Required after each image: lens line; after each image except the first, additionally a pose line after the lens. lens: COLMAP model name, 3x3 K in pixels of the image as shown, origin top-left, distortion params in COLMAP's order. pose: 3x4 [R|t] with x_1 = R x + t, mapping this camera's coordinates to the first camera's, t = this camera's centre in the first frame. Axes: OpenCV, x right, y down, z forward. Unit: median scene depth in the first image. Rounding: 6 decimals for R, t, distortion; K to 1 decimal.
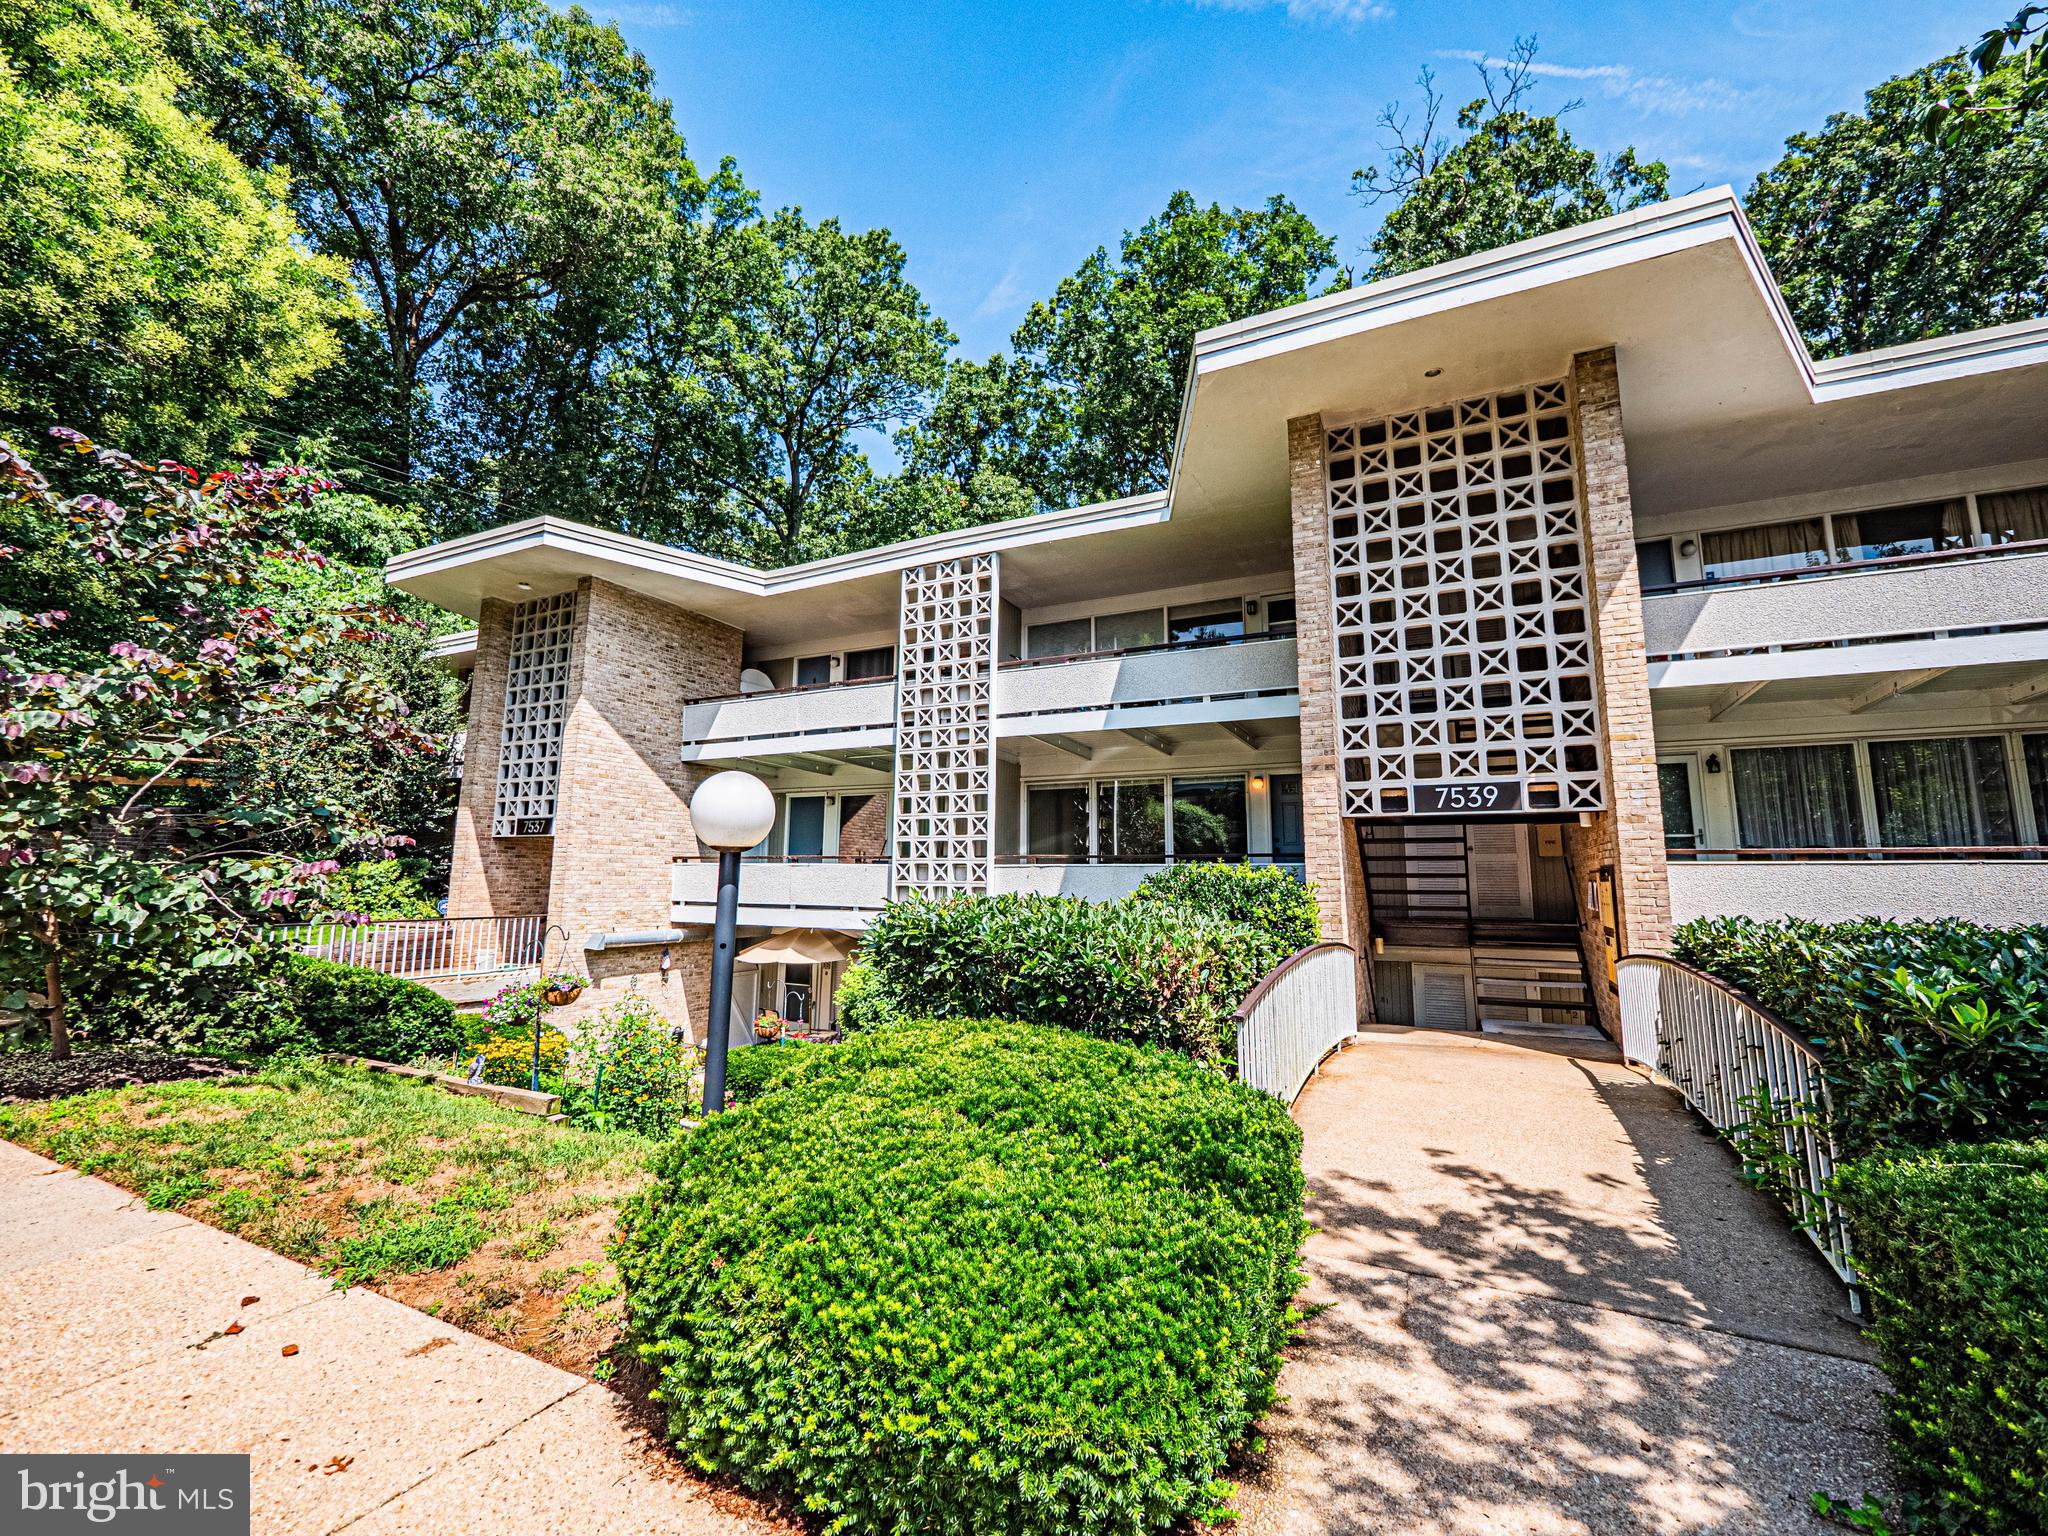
lens RADIAL K [[831.9, 0, 1027.2], [0, 831.9, 765.4], [0, 0, 1]] dist [-0.004561, 0.000787]
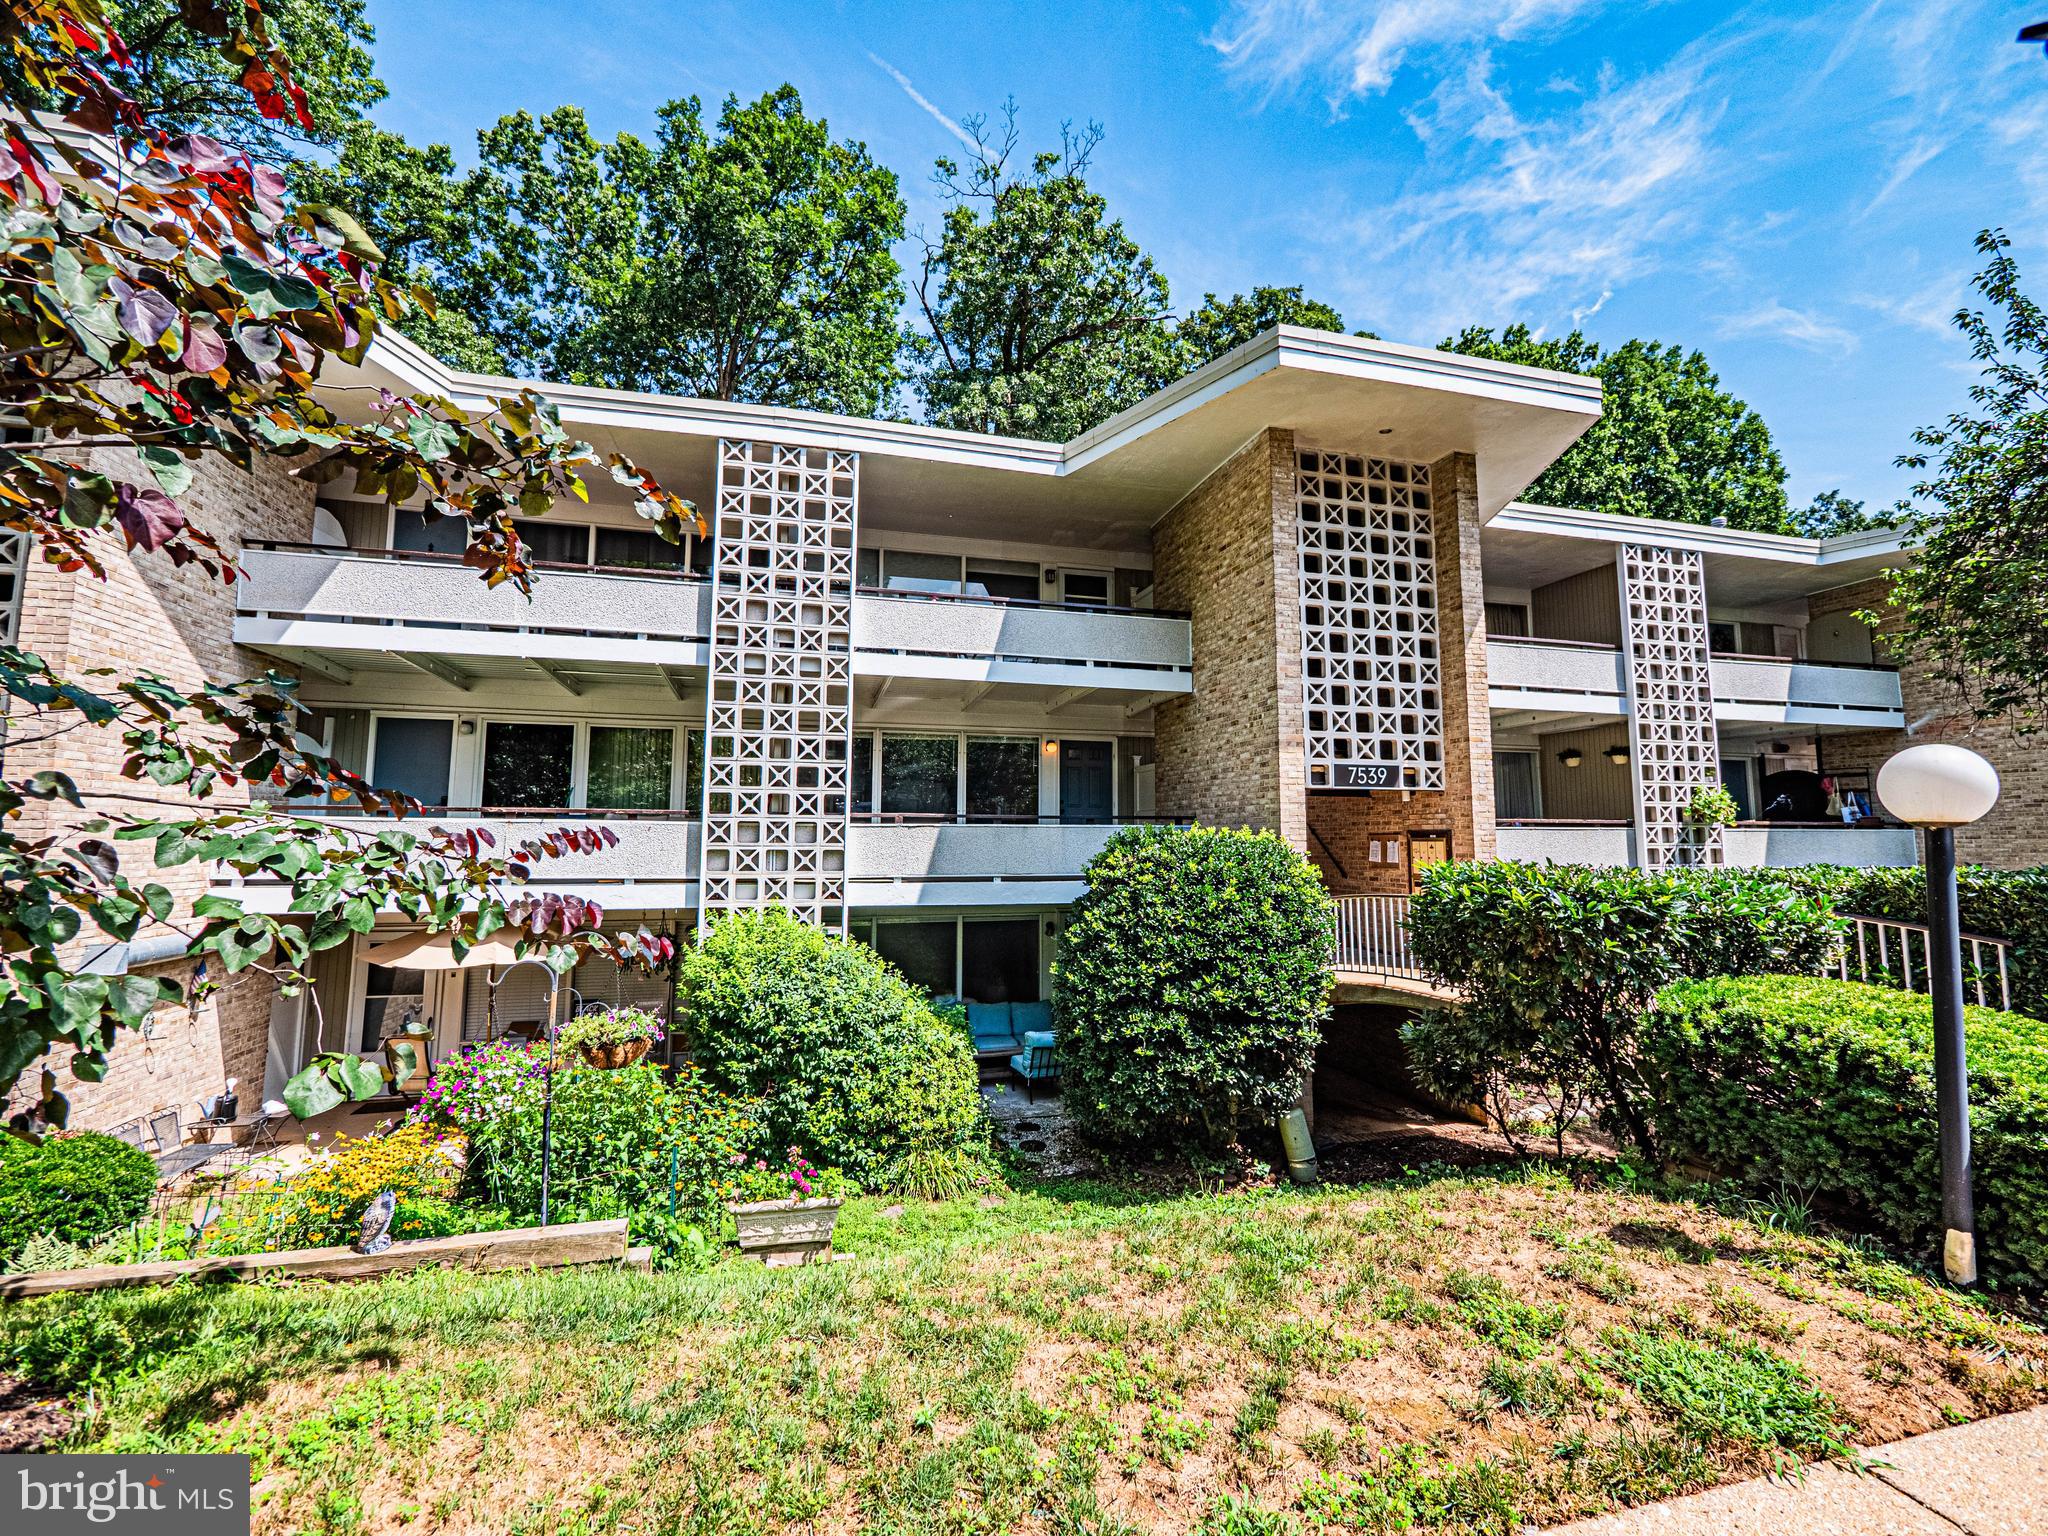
lens RADIAL K [[831.9, 0, 1026.0], [0, 831.9, 766.7], [0, 0, 1]] dist [-0.004561, 0.000787]
pose [[0.767298, 0.049448, 0.639381, -0.438696], [-0.085579, 0.996001, 0.025672, 0.023681], [-0.635555, -0.074416, 0.768461, 0.229144]]
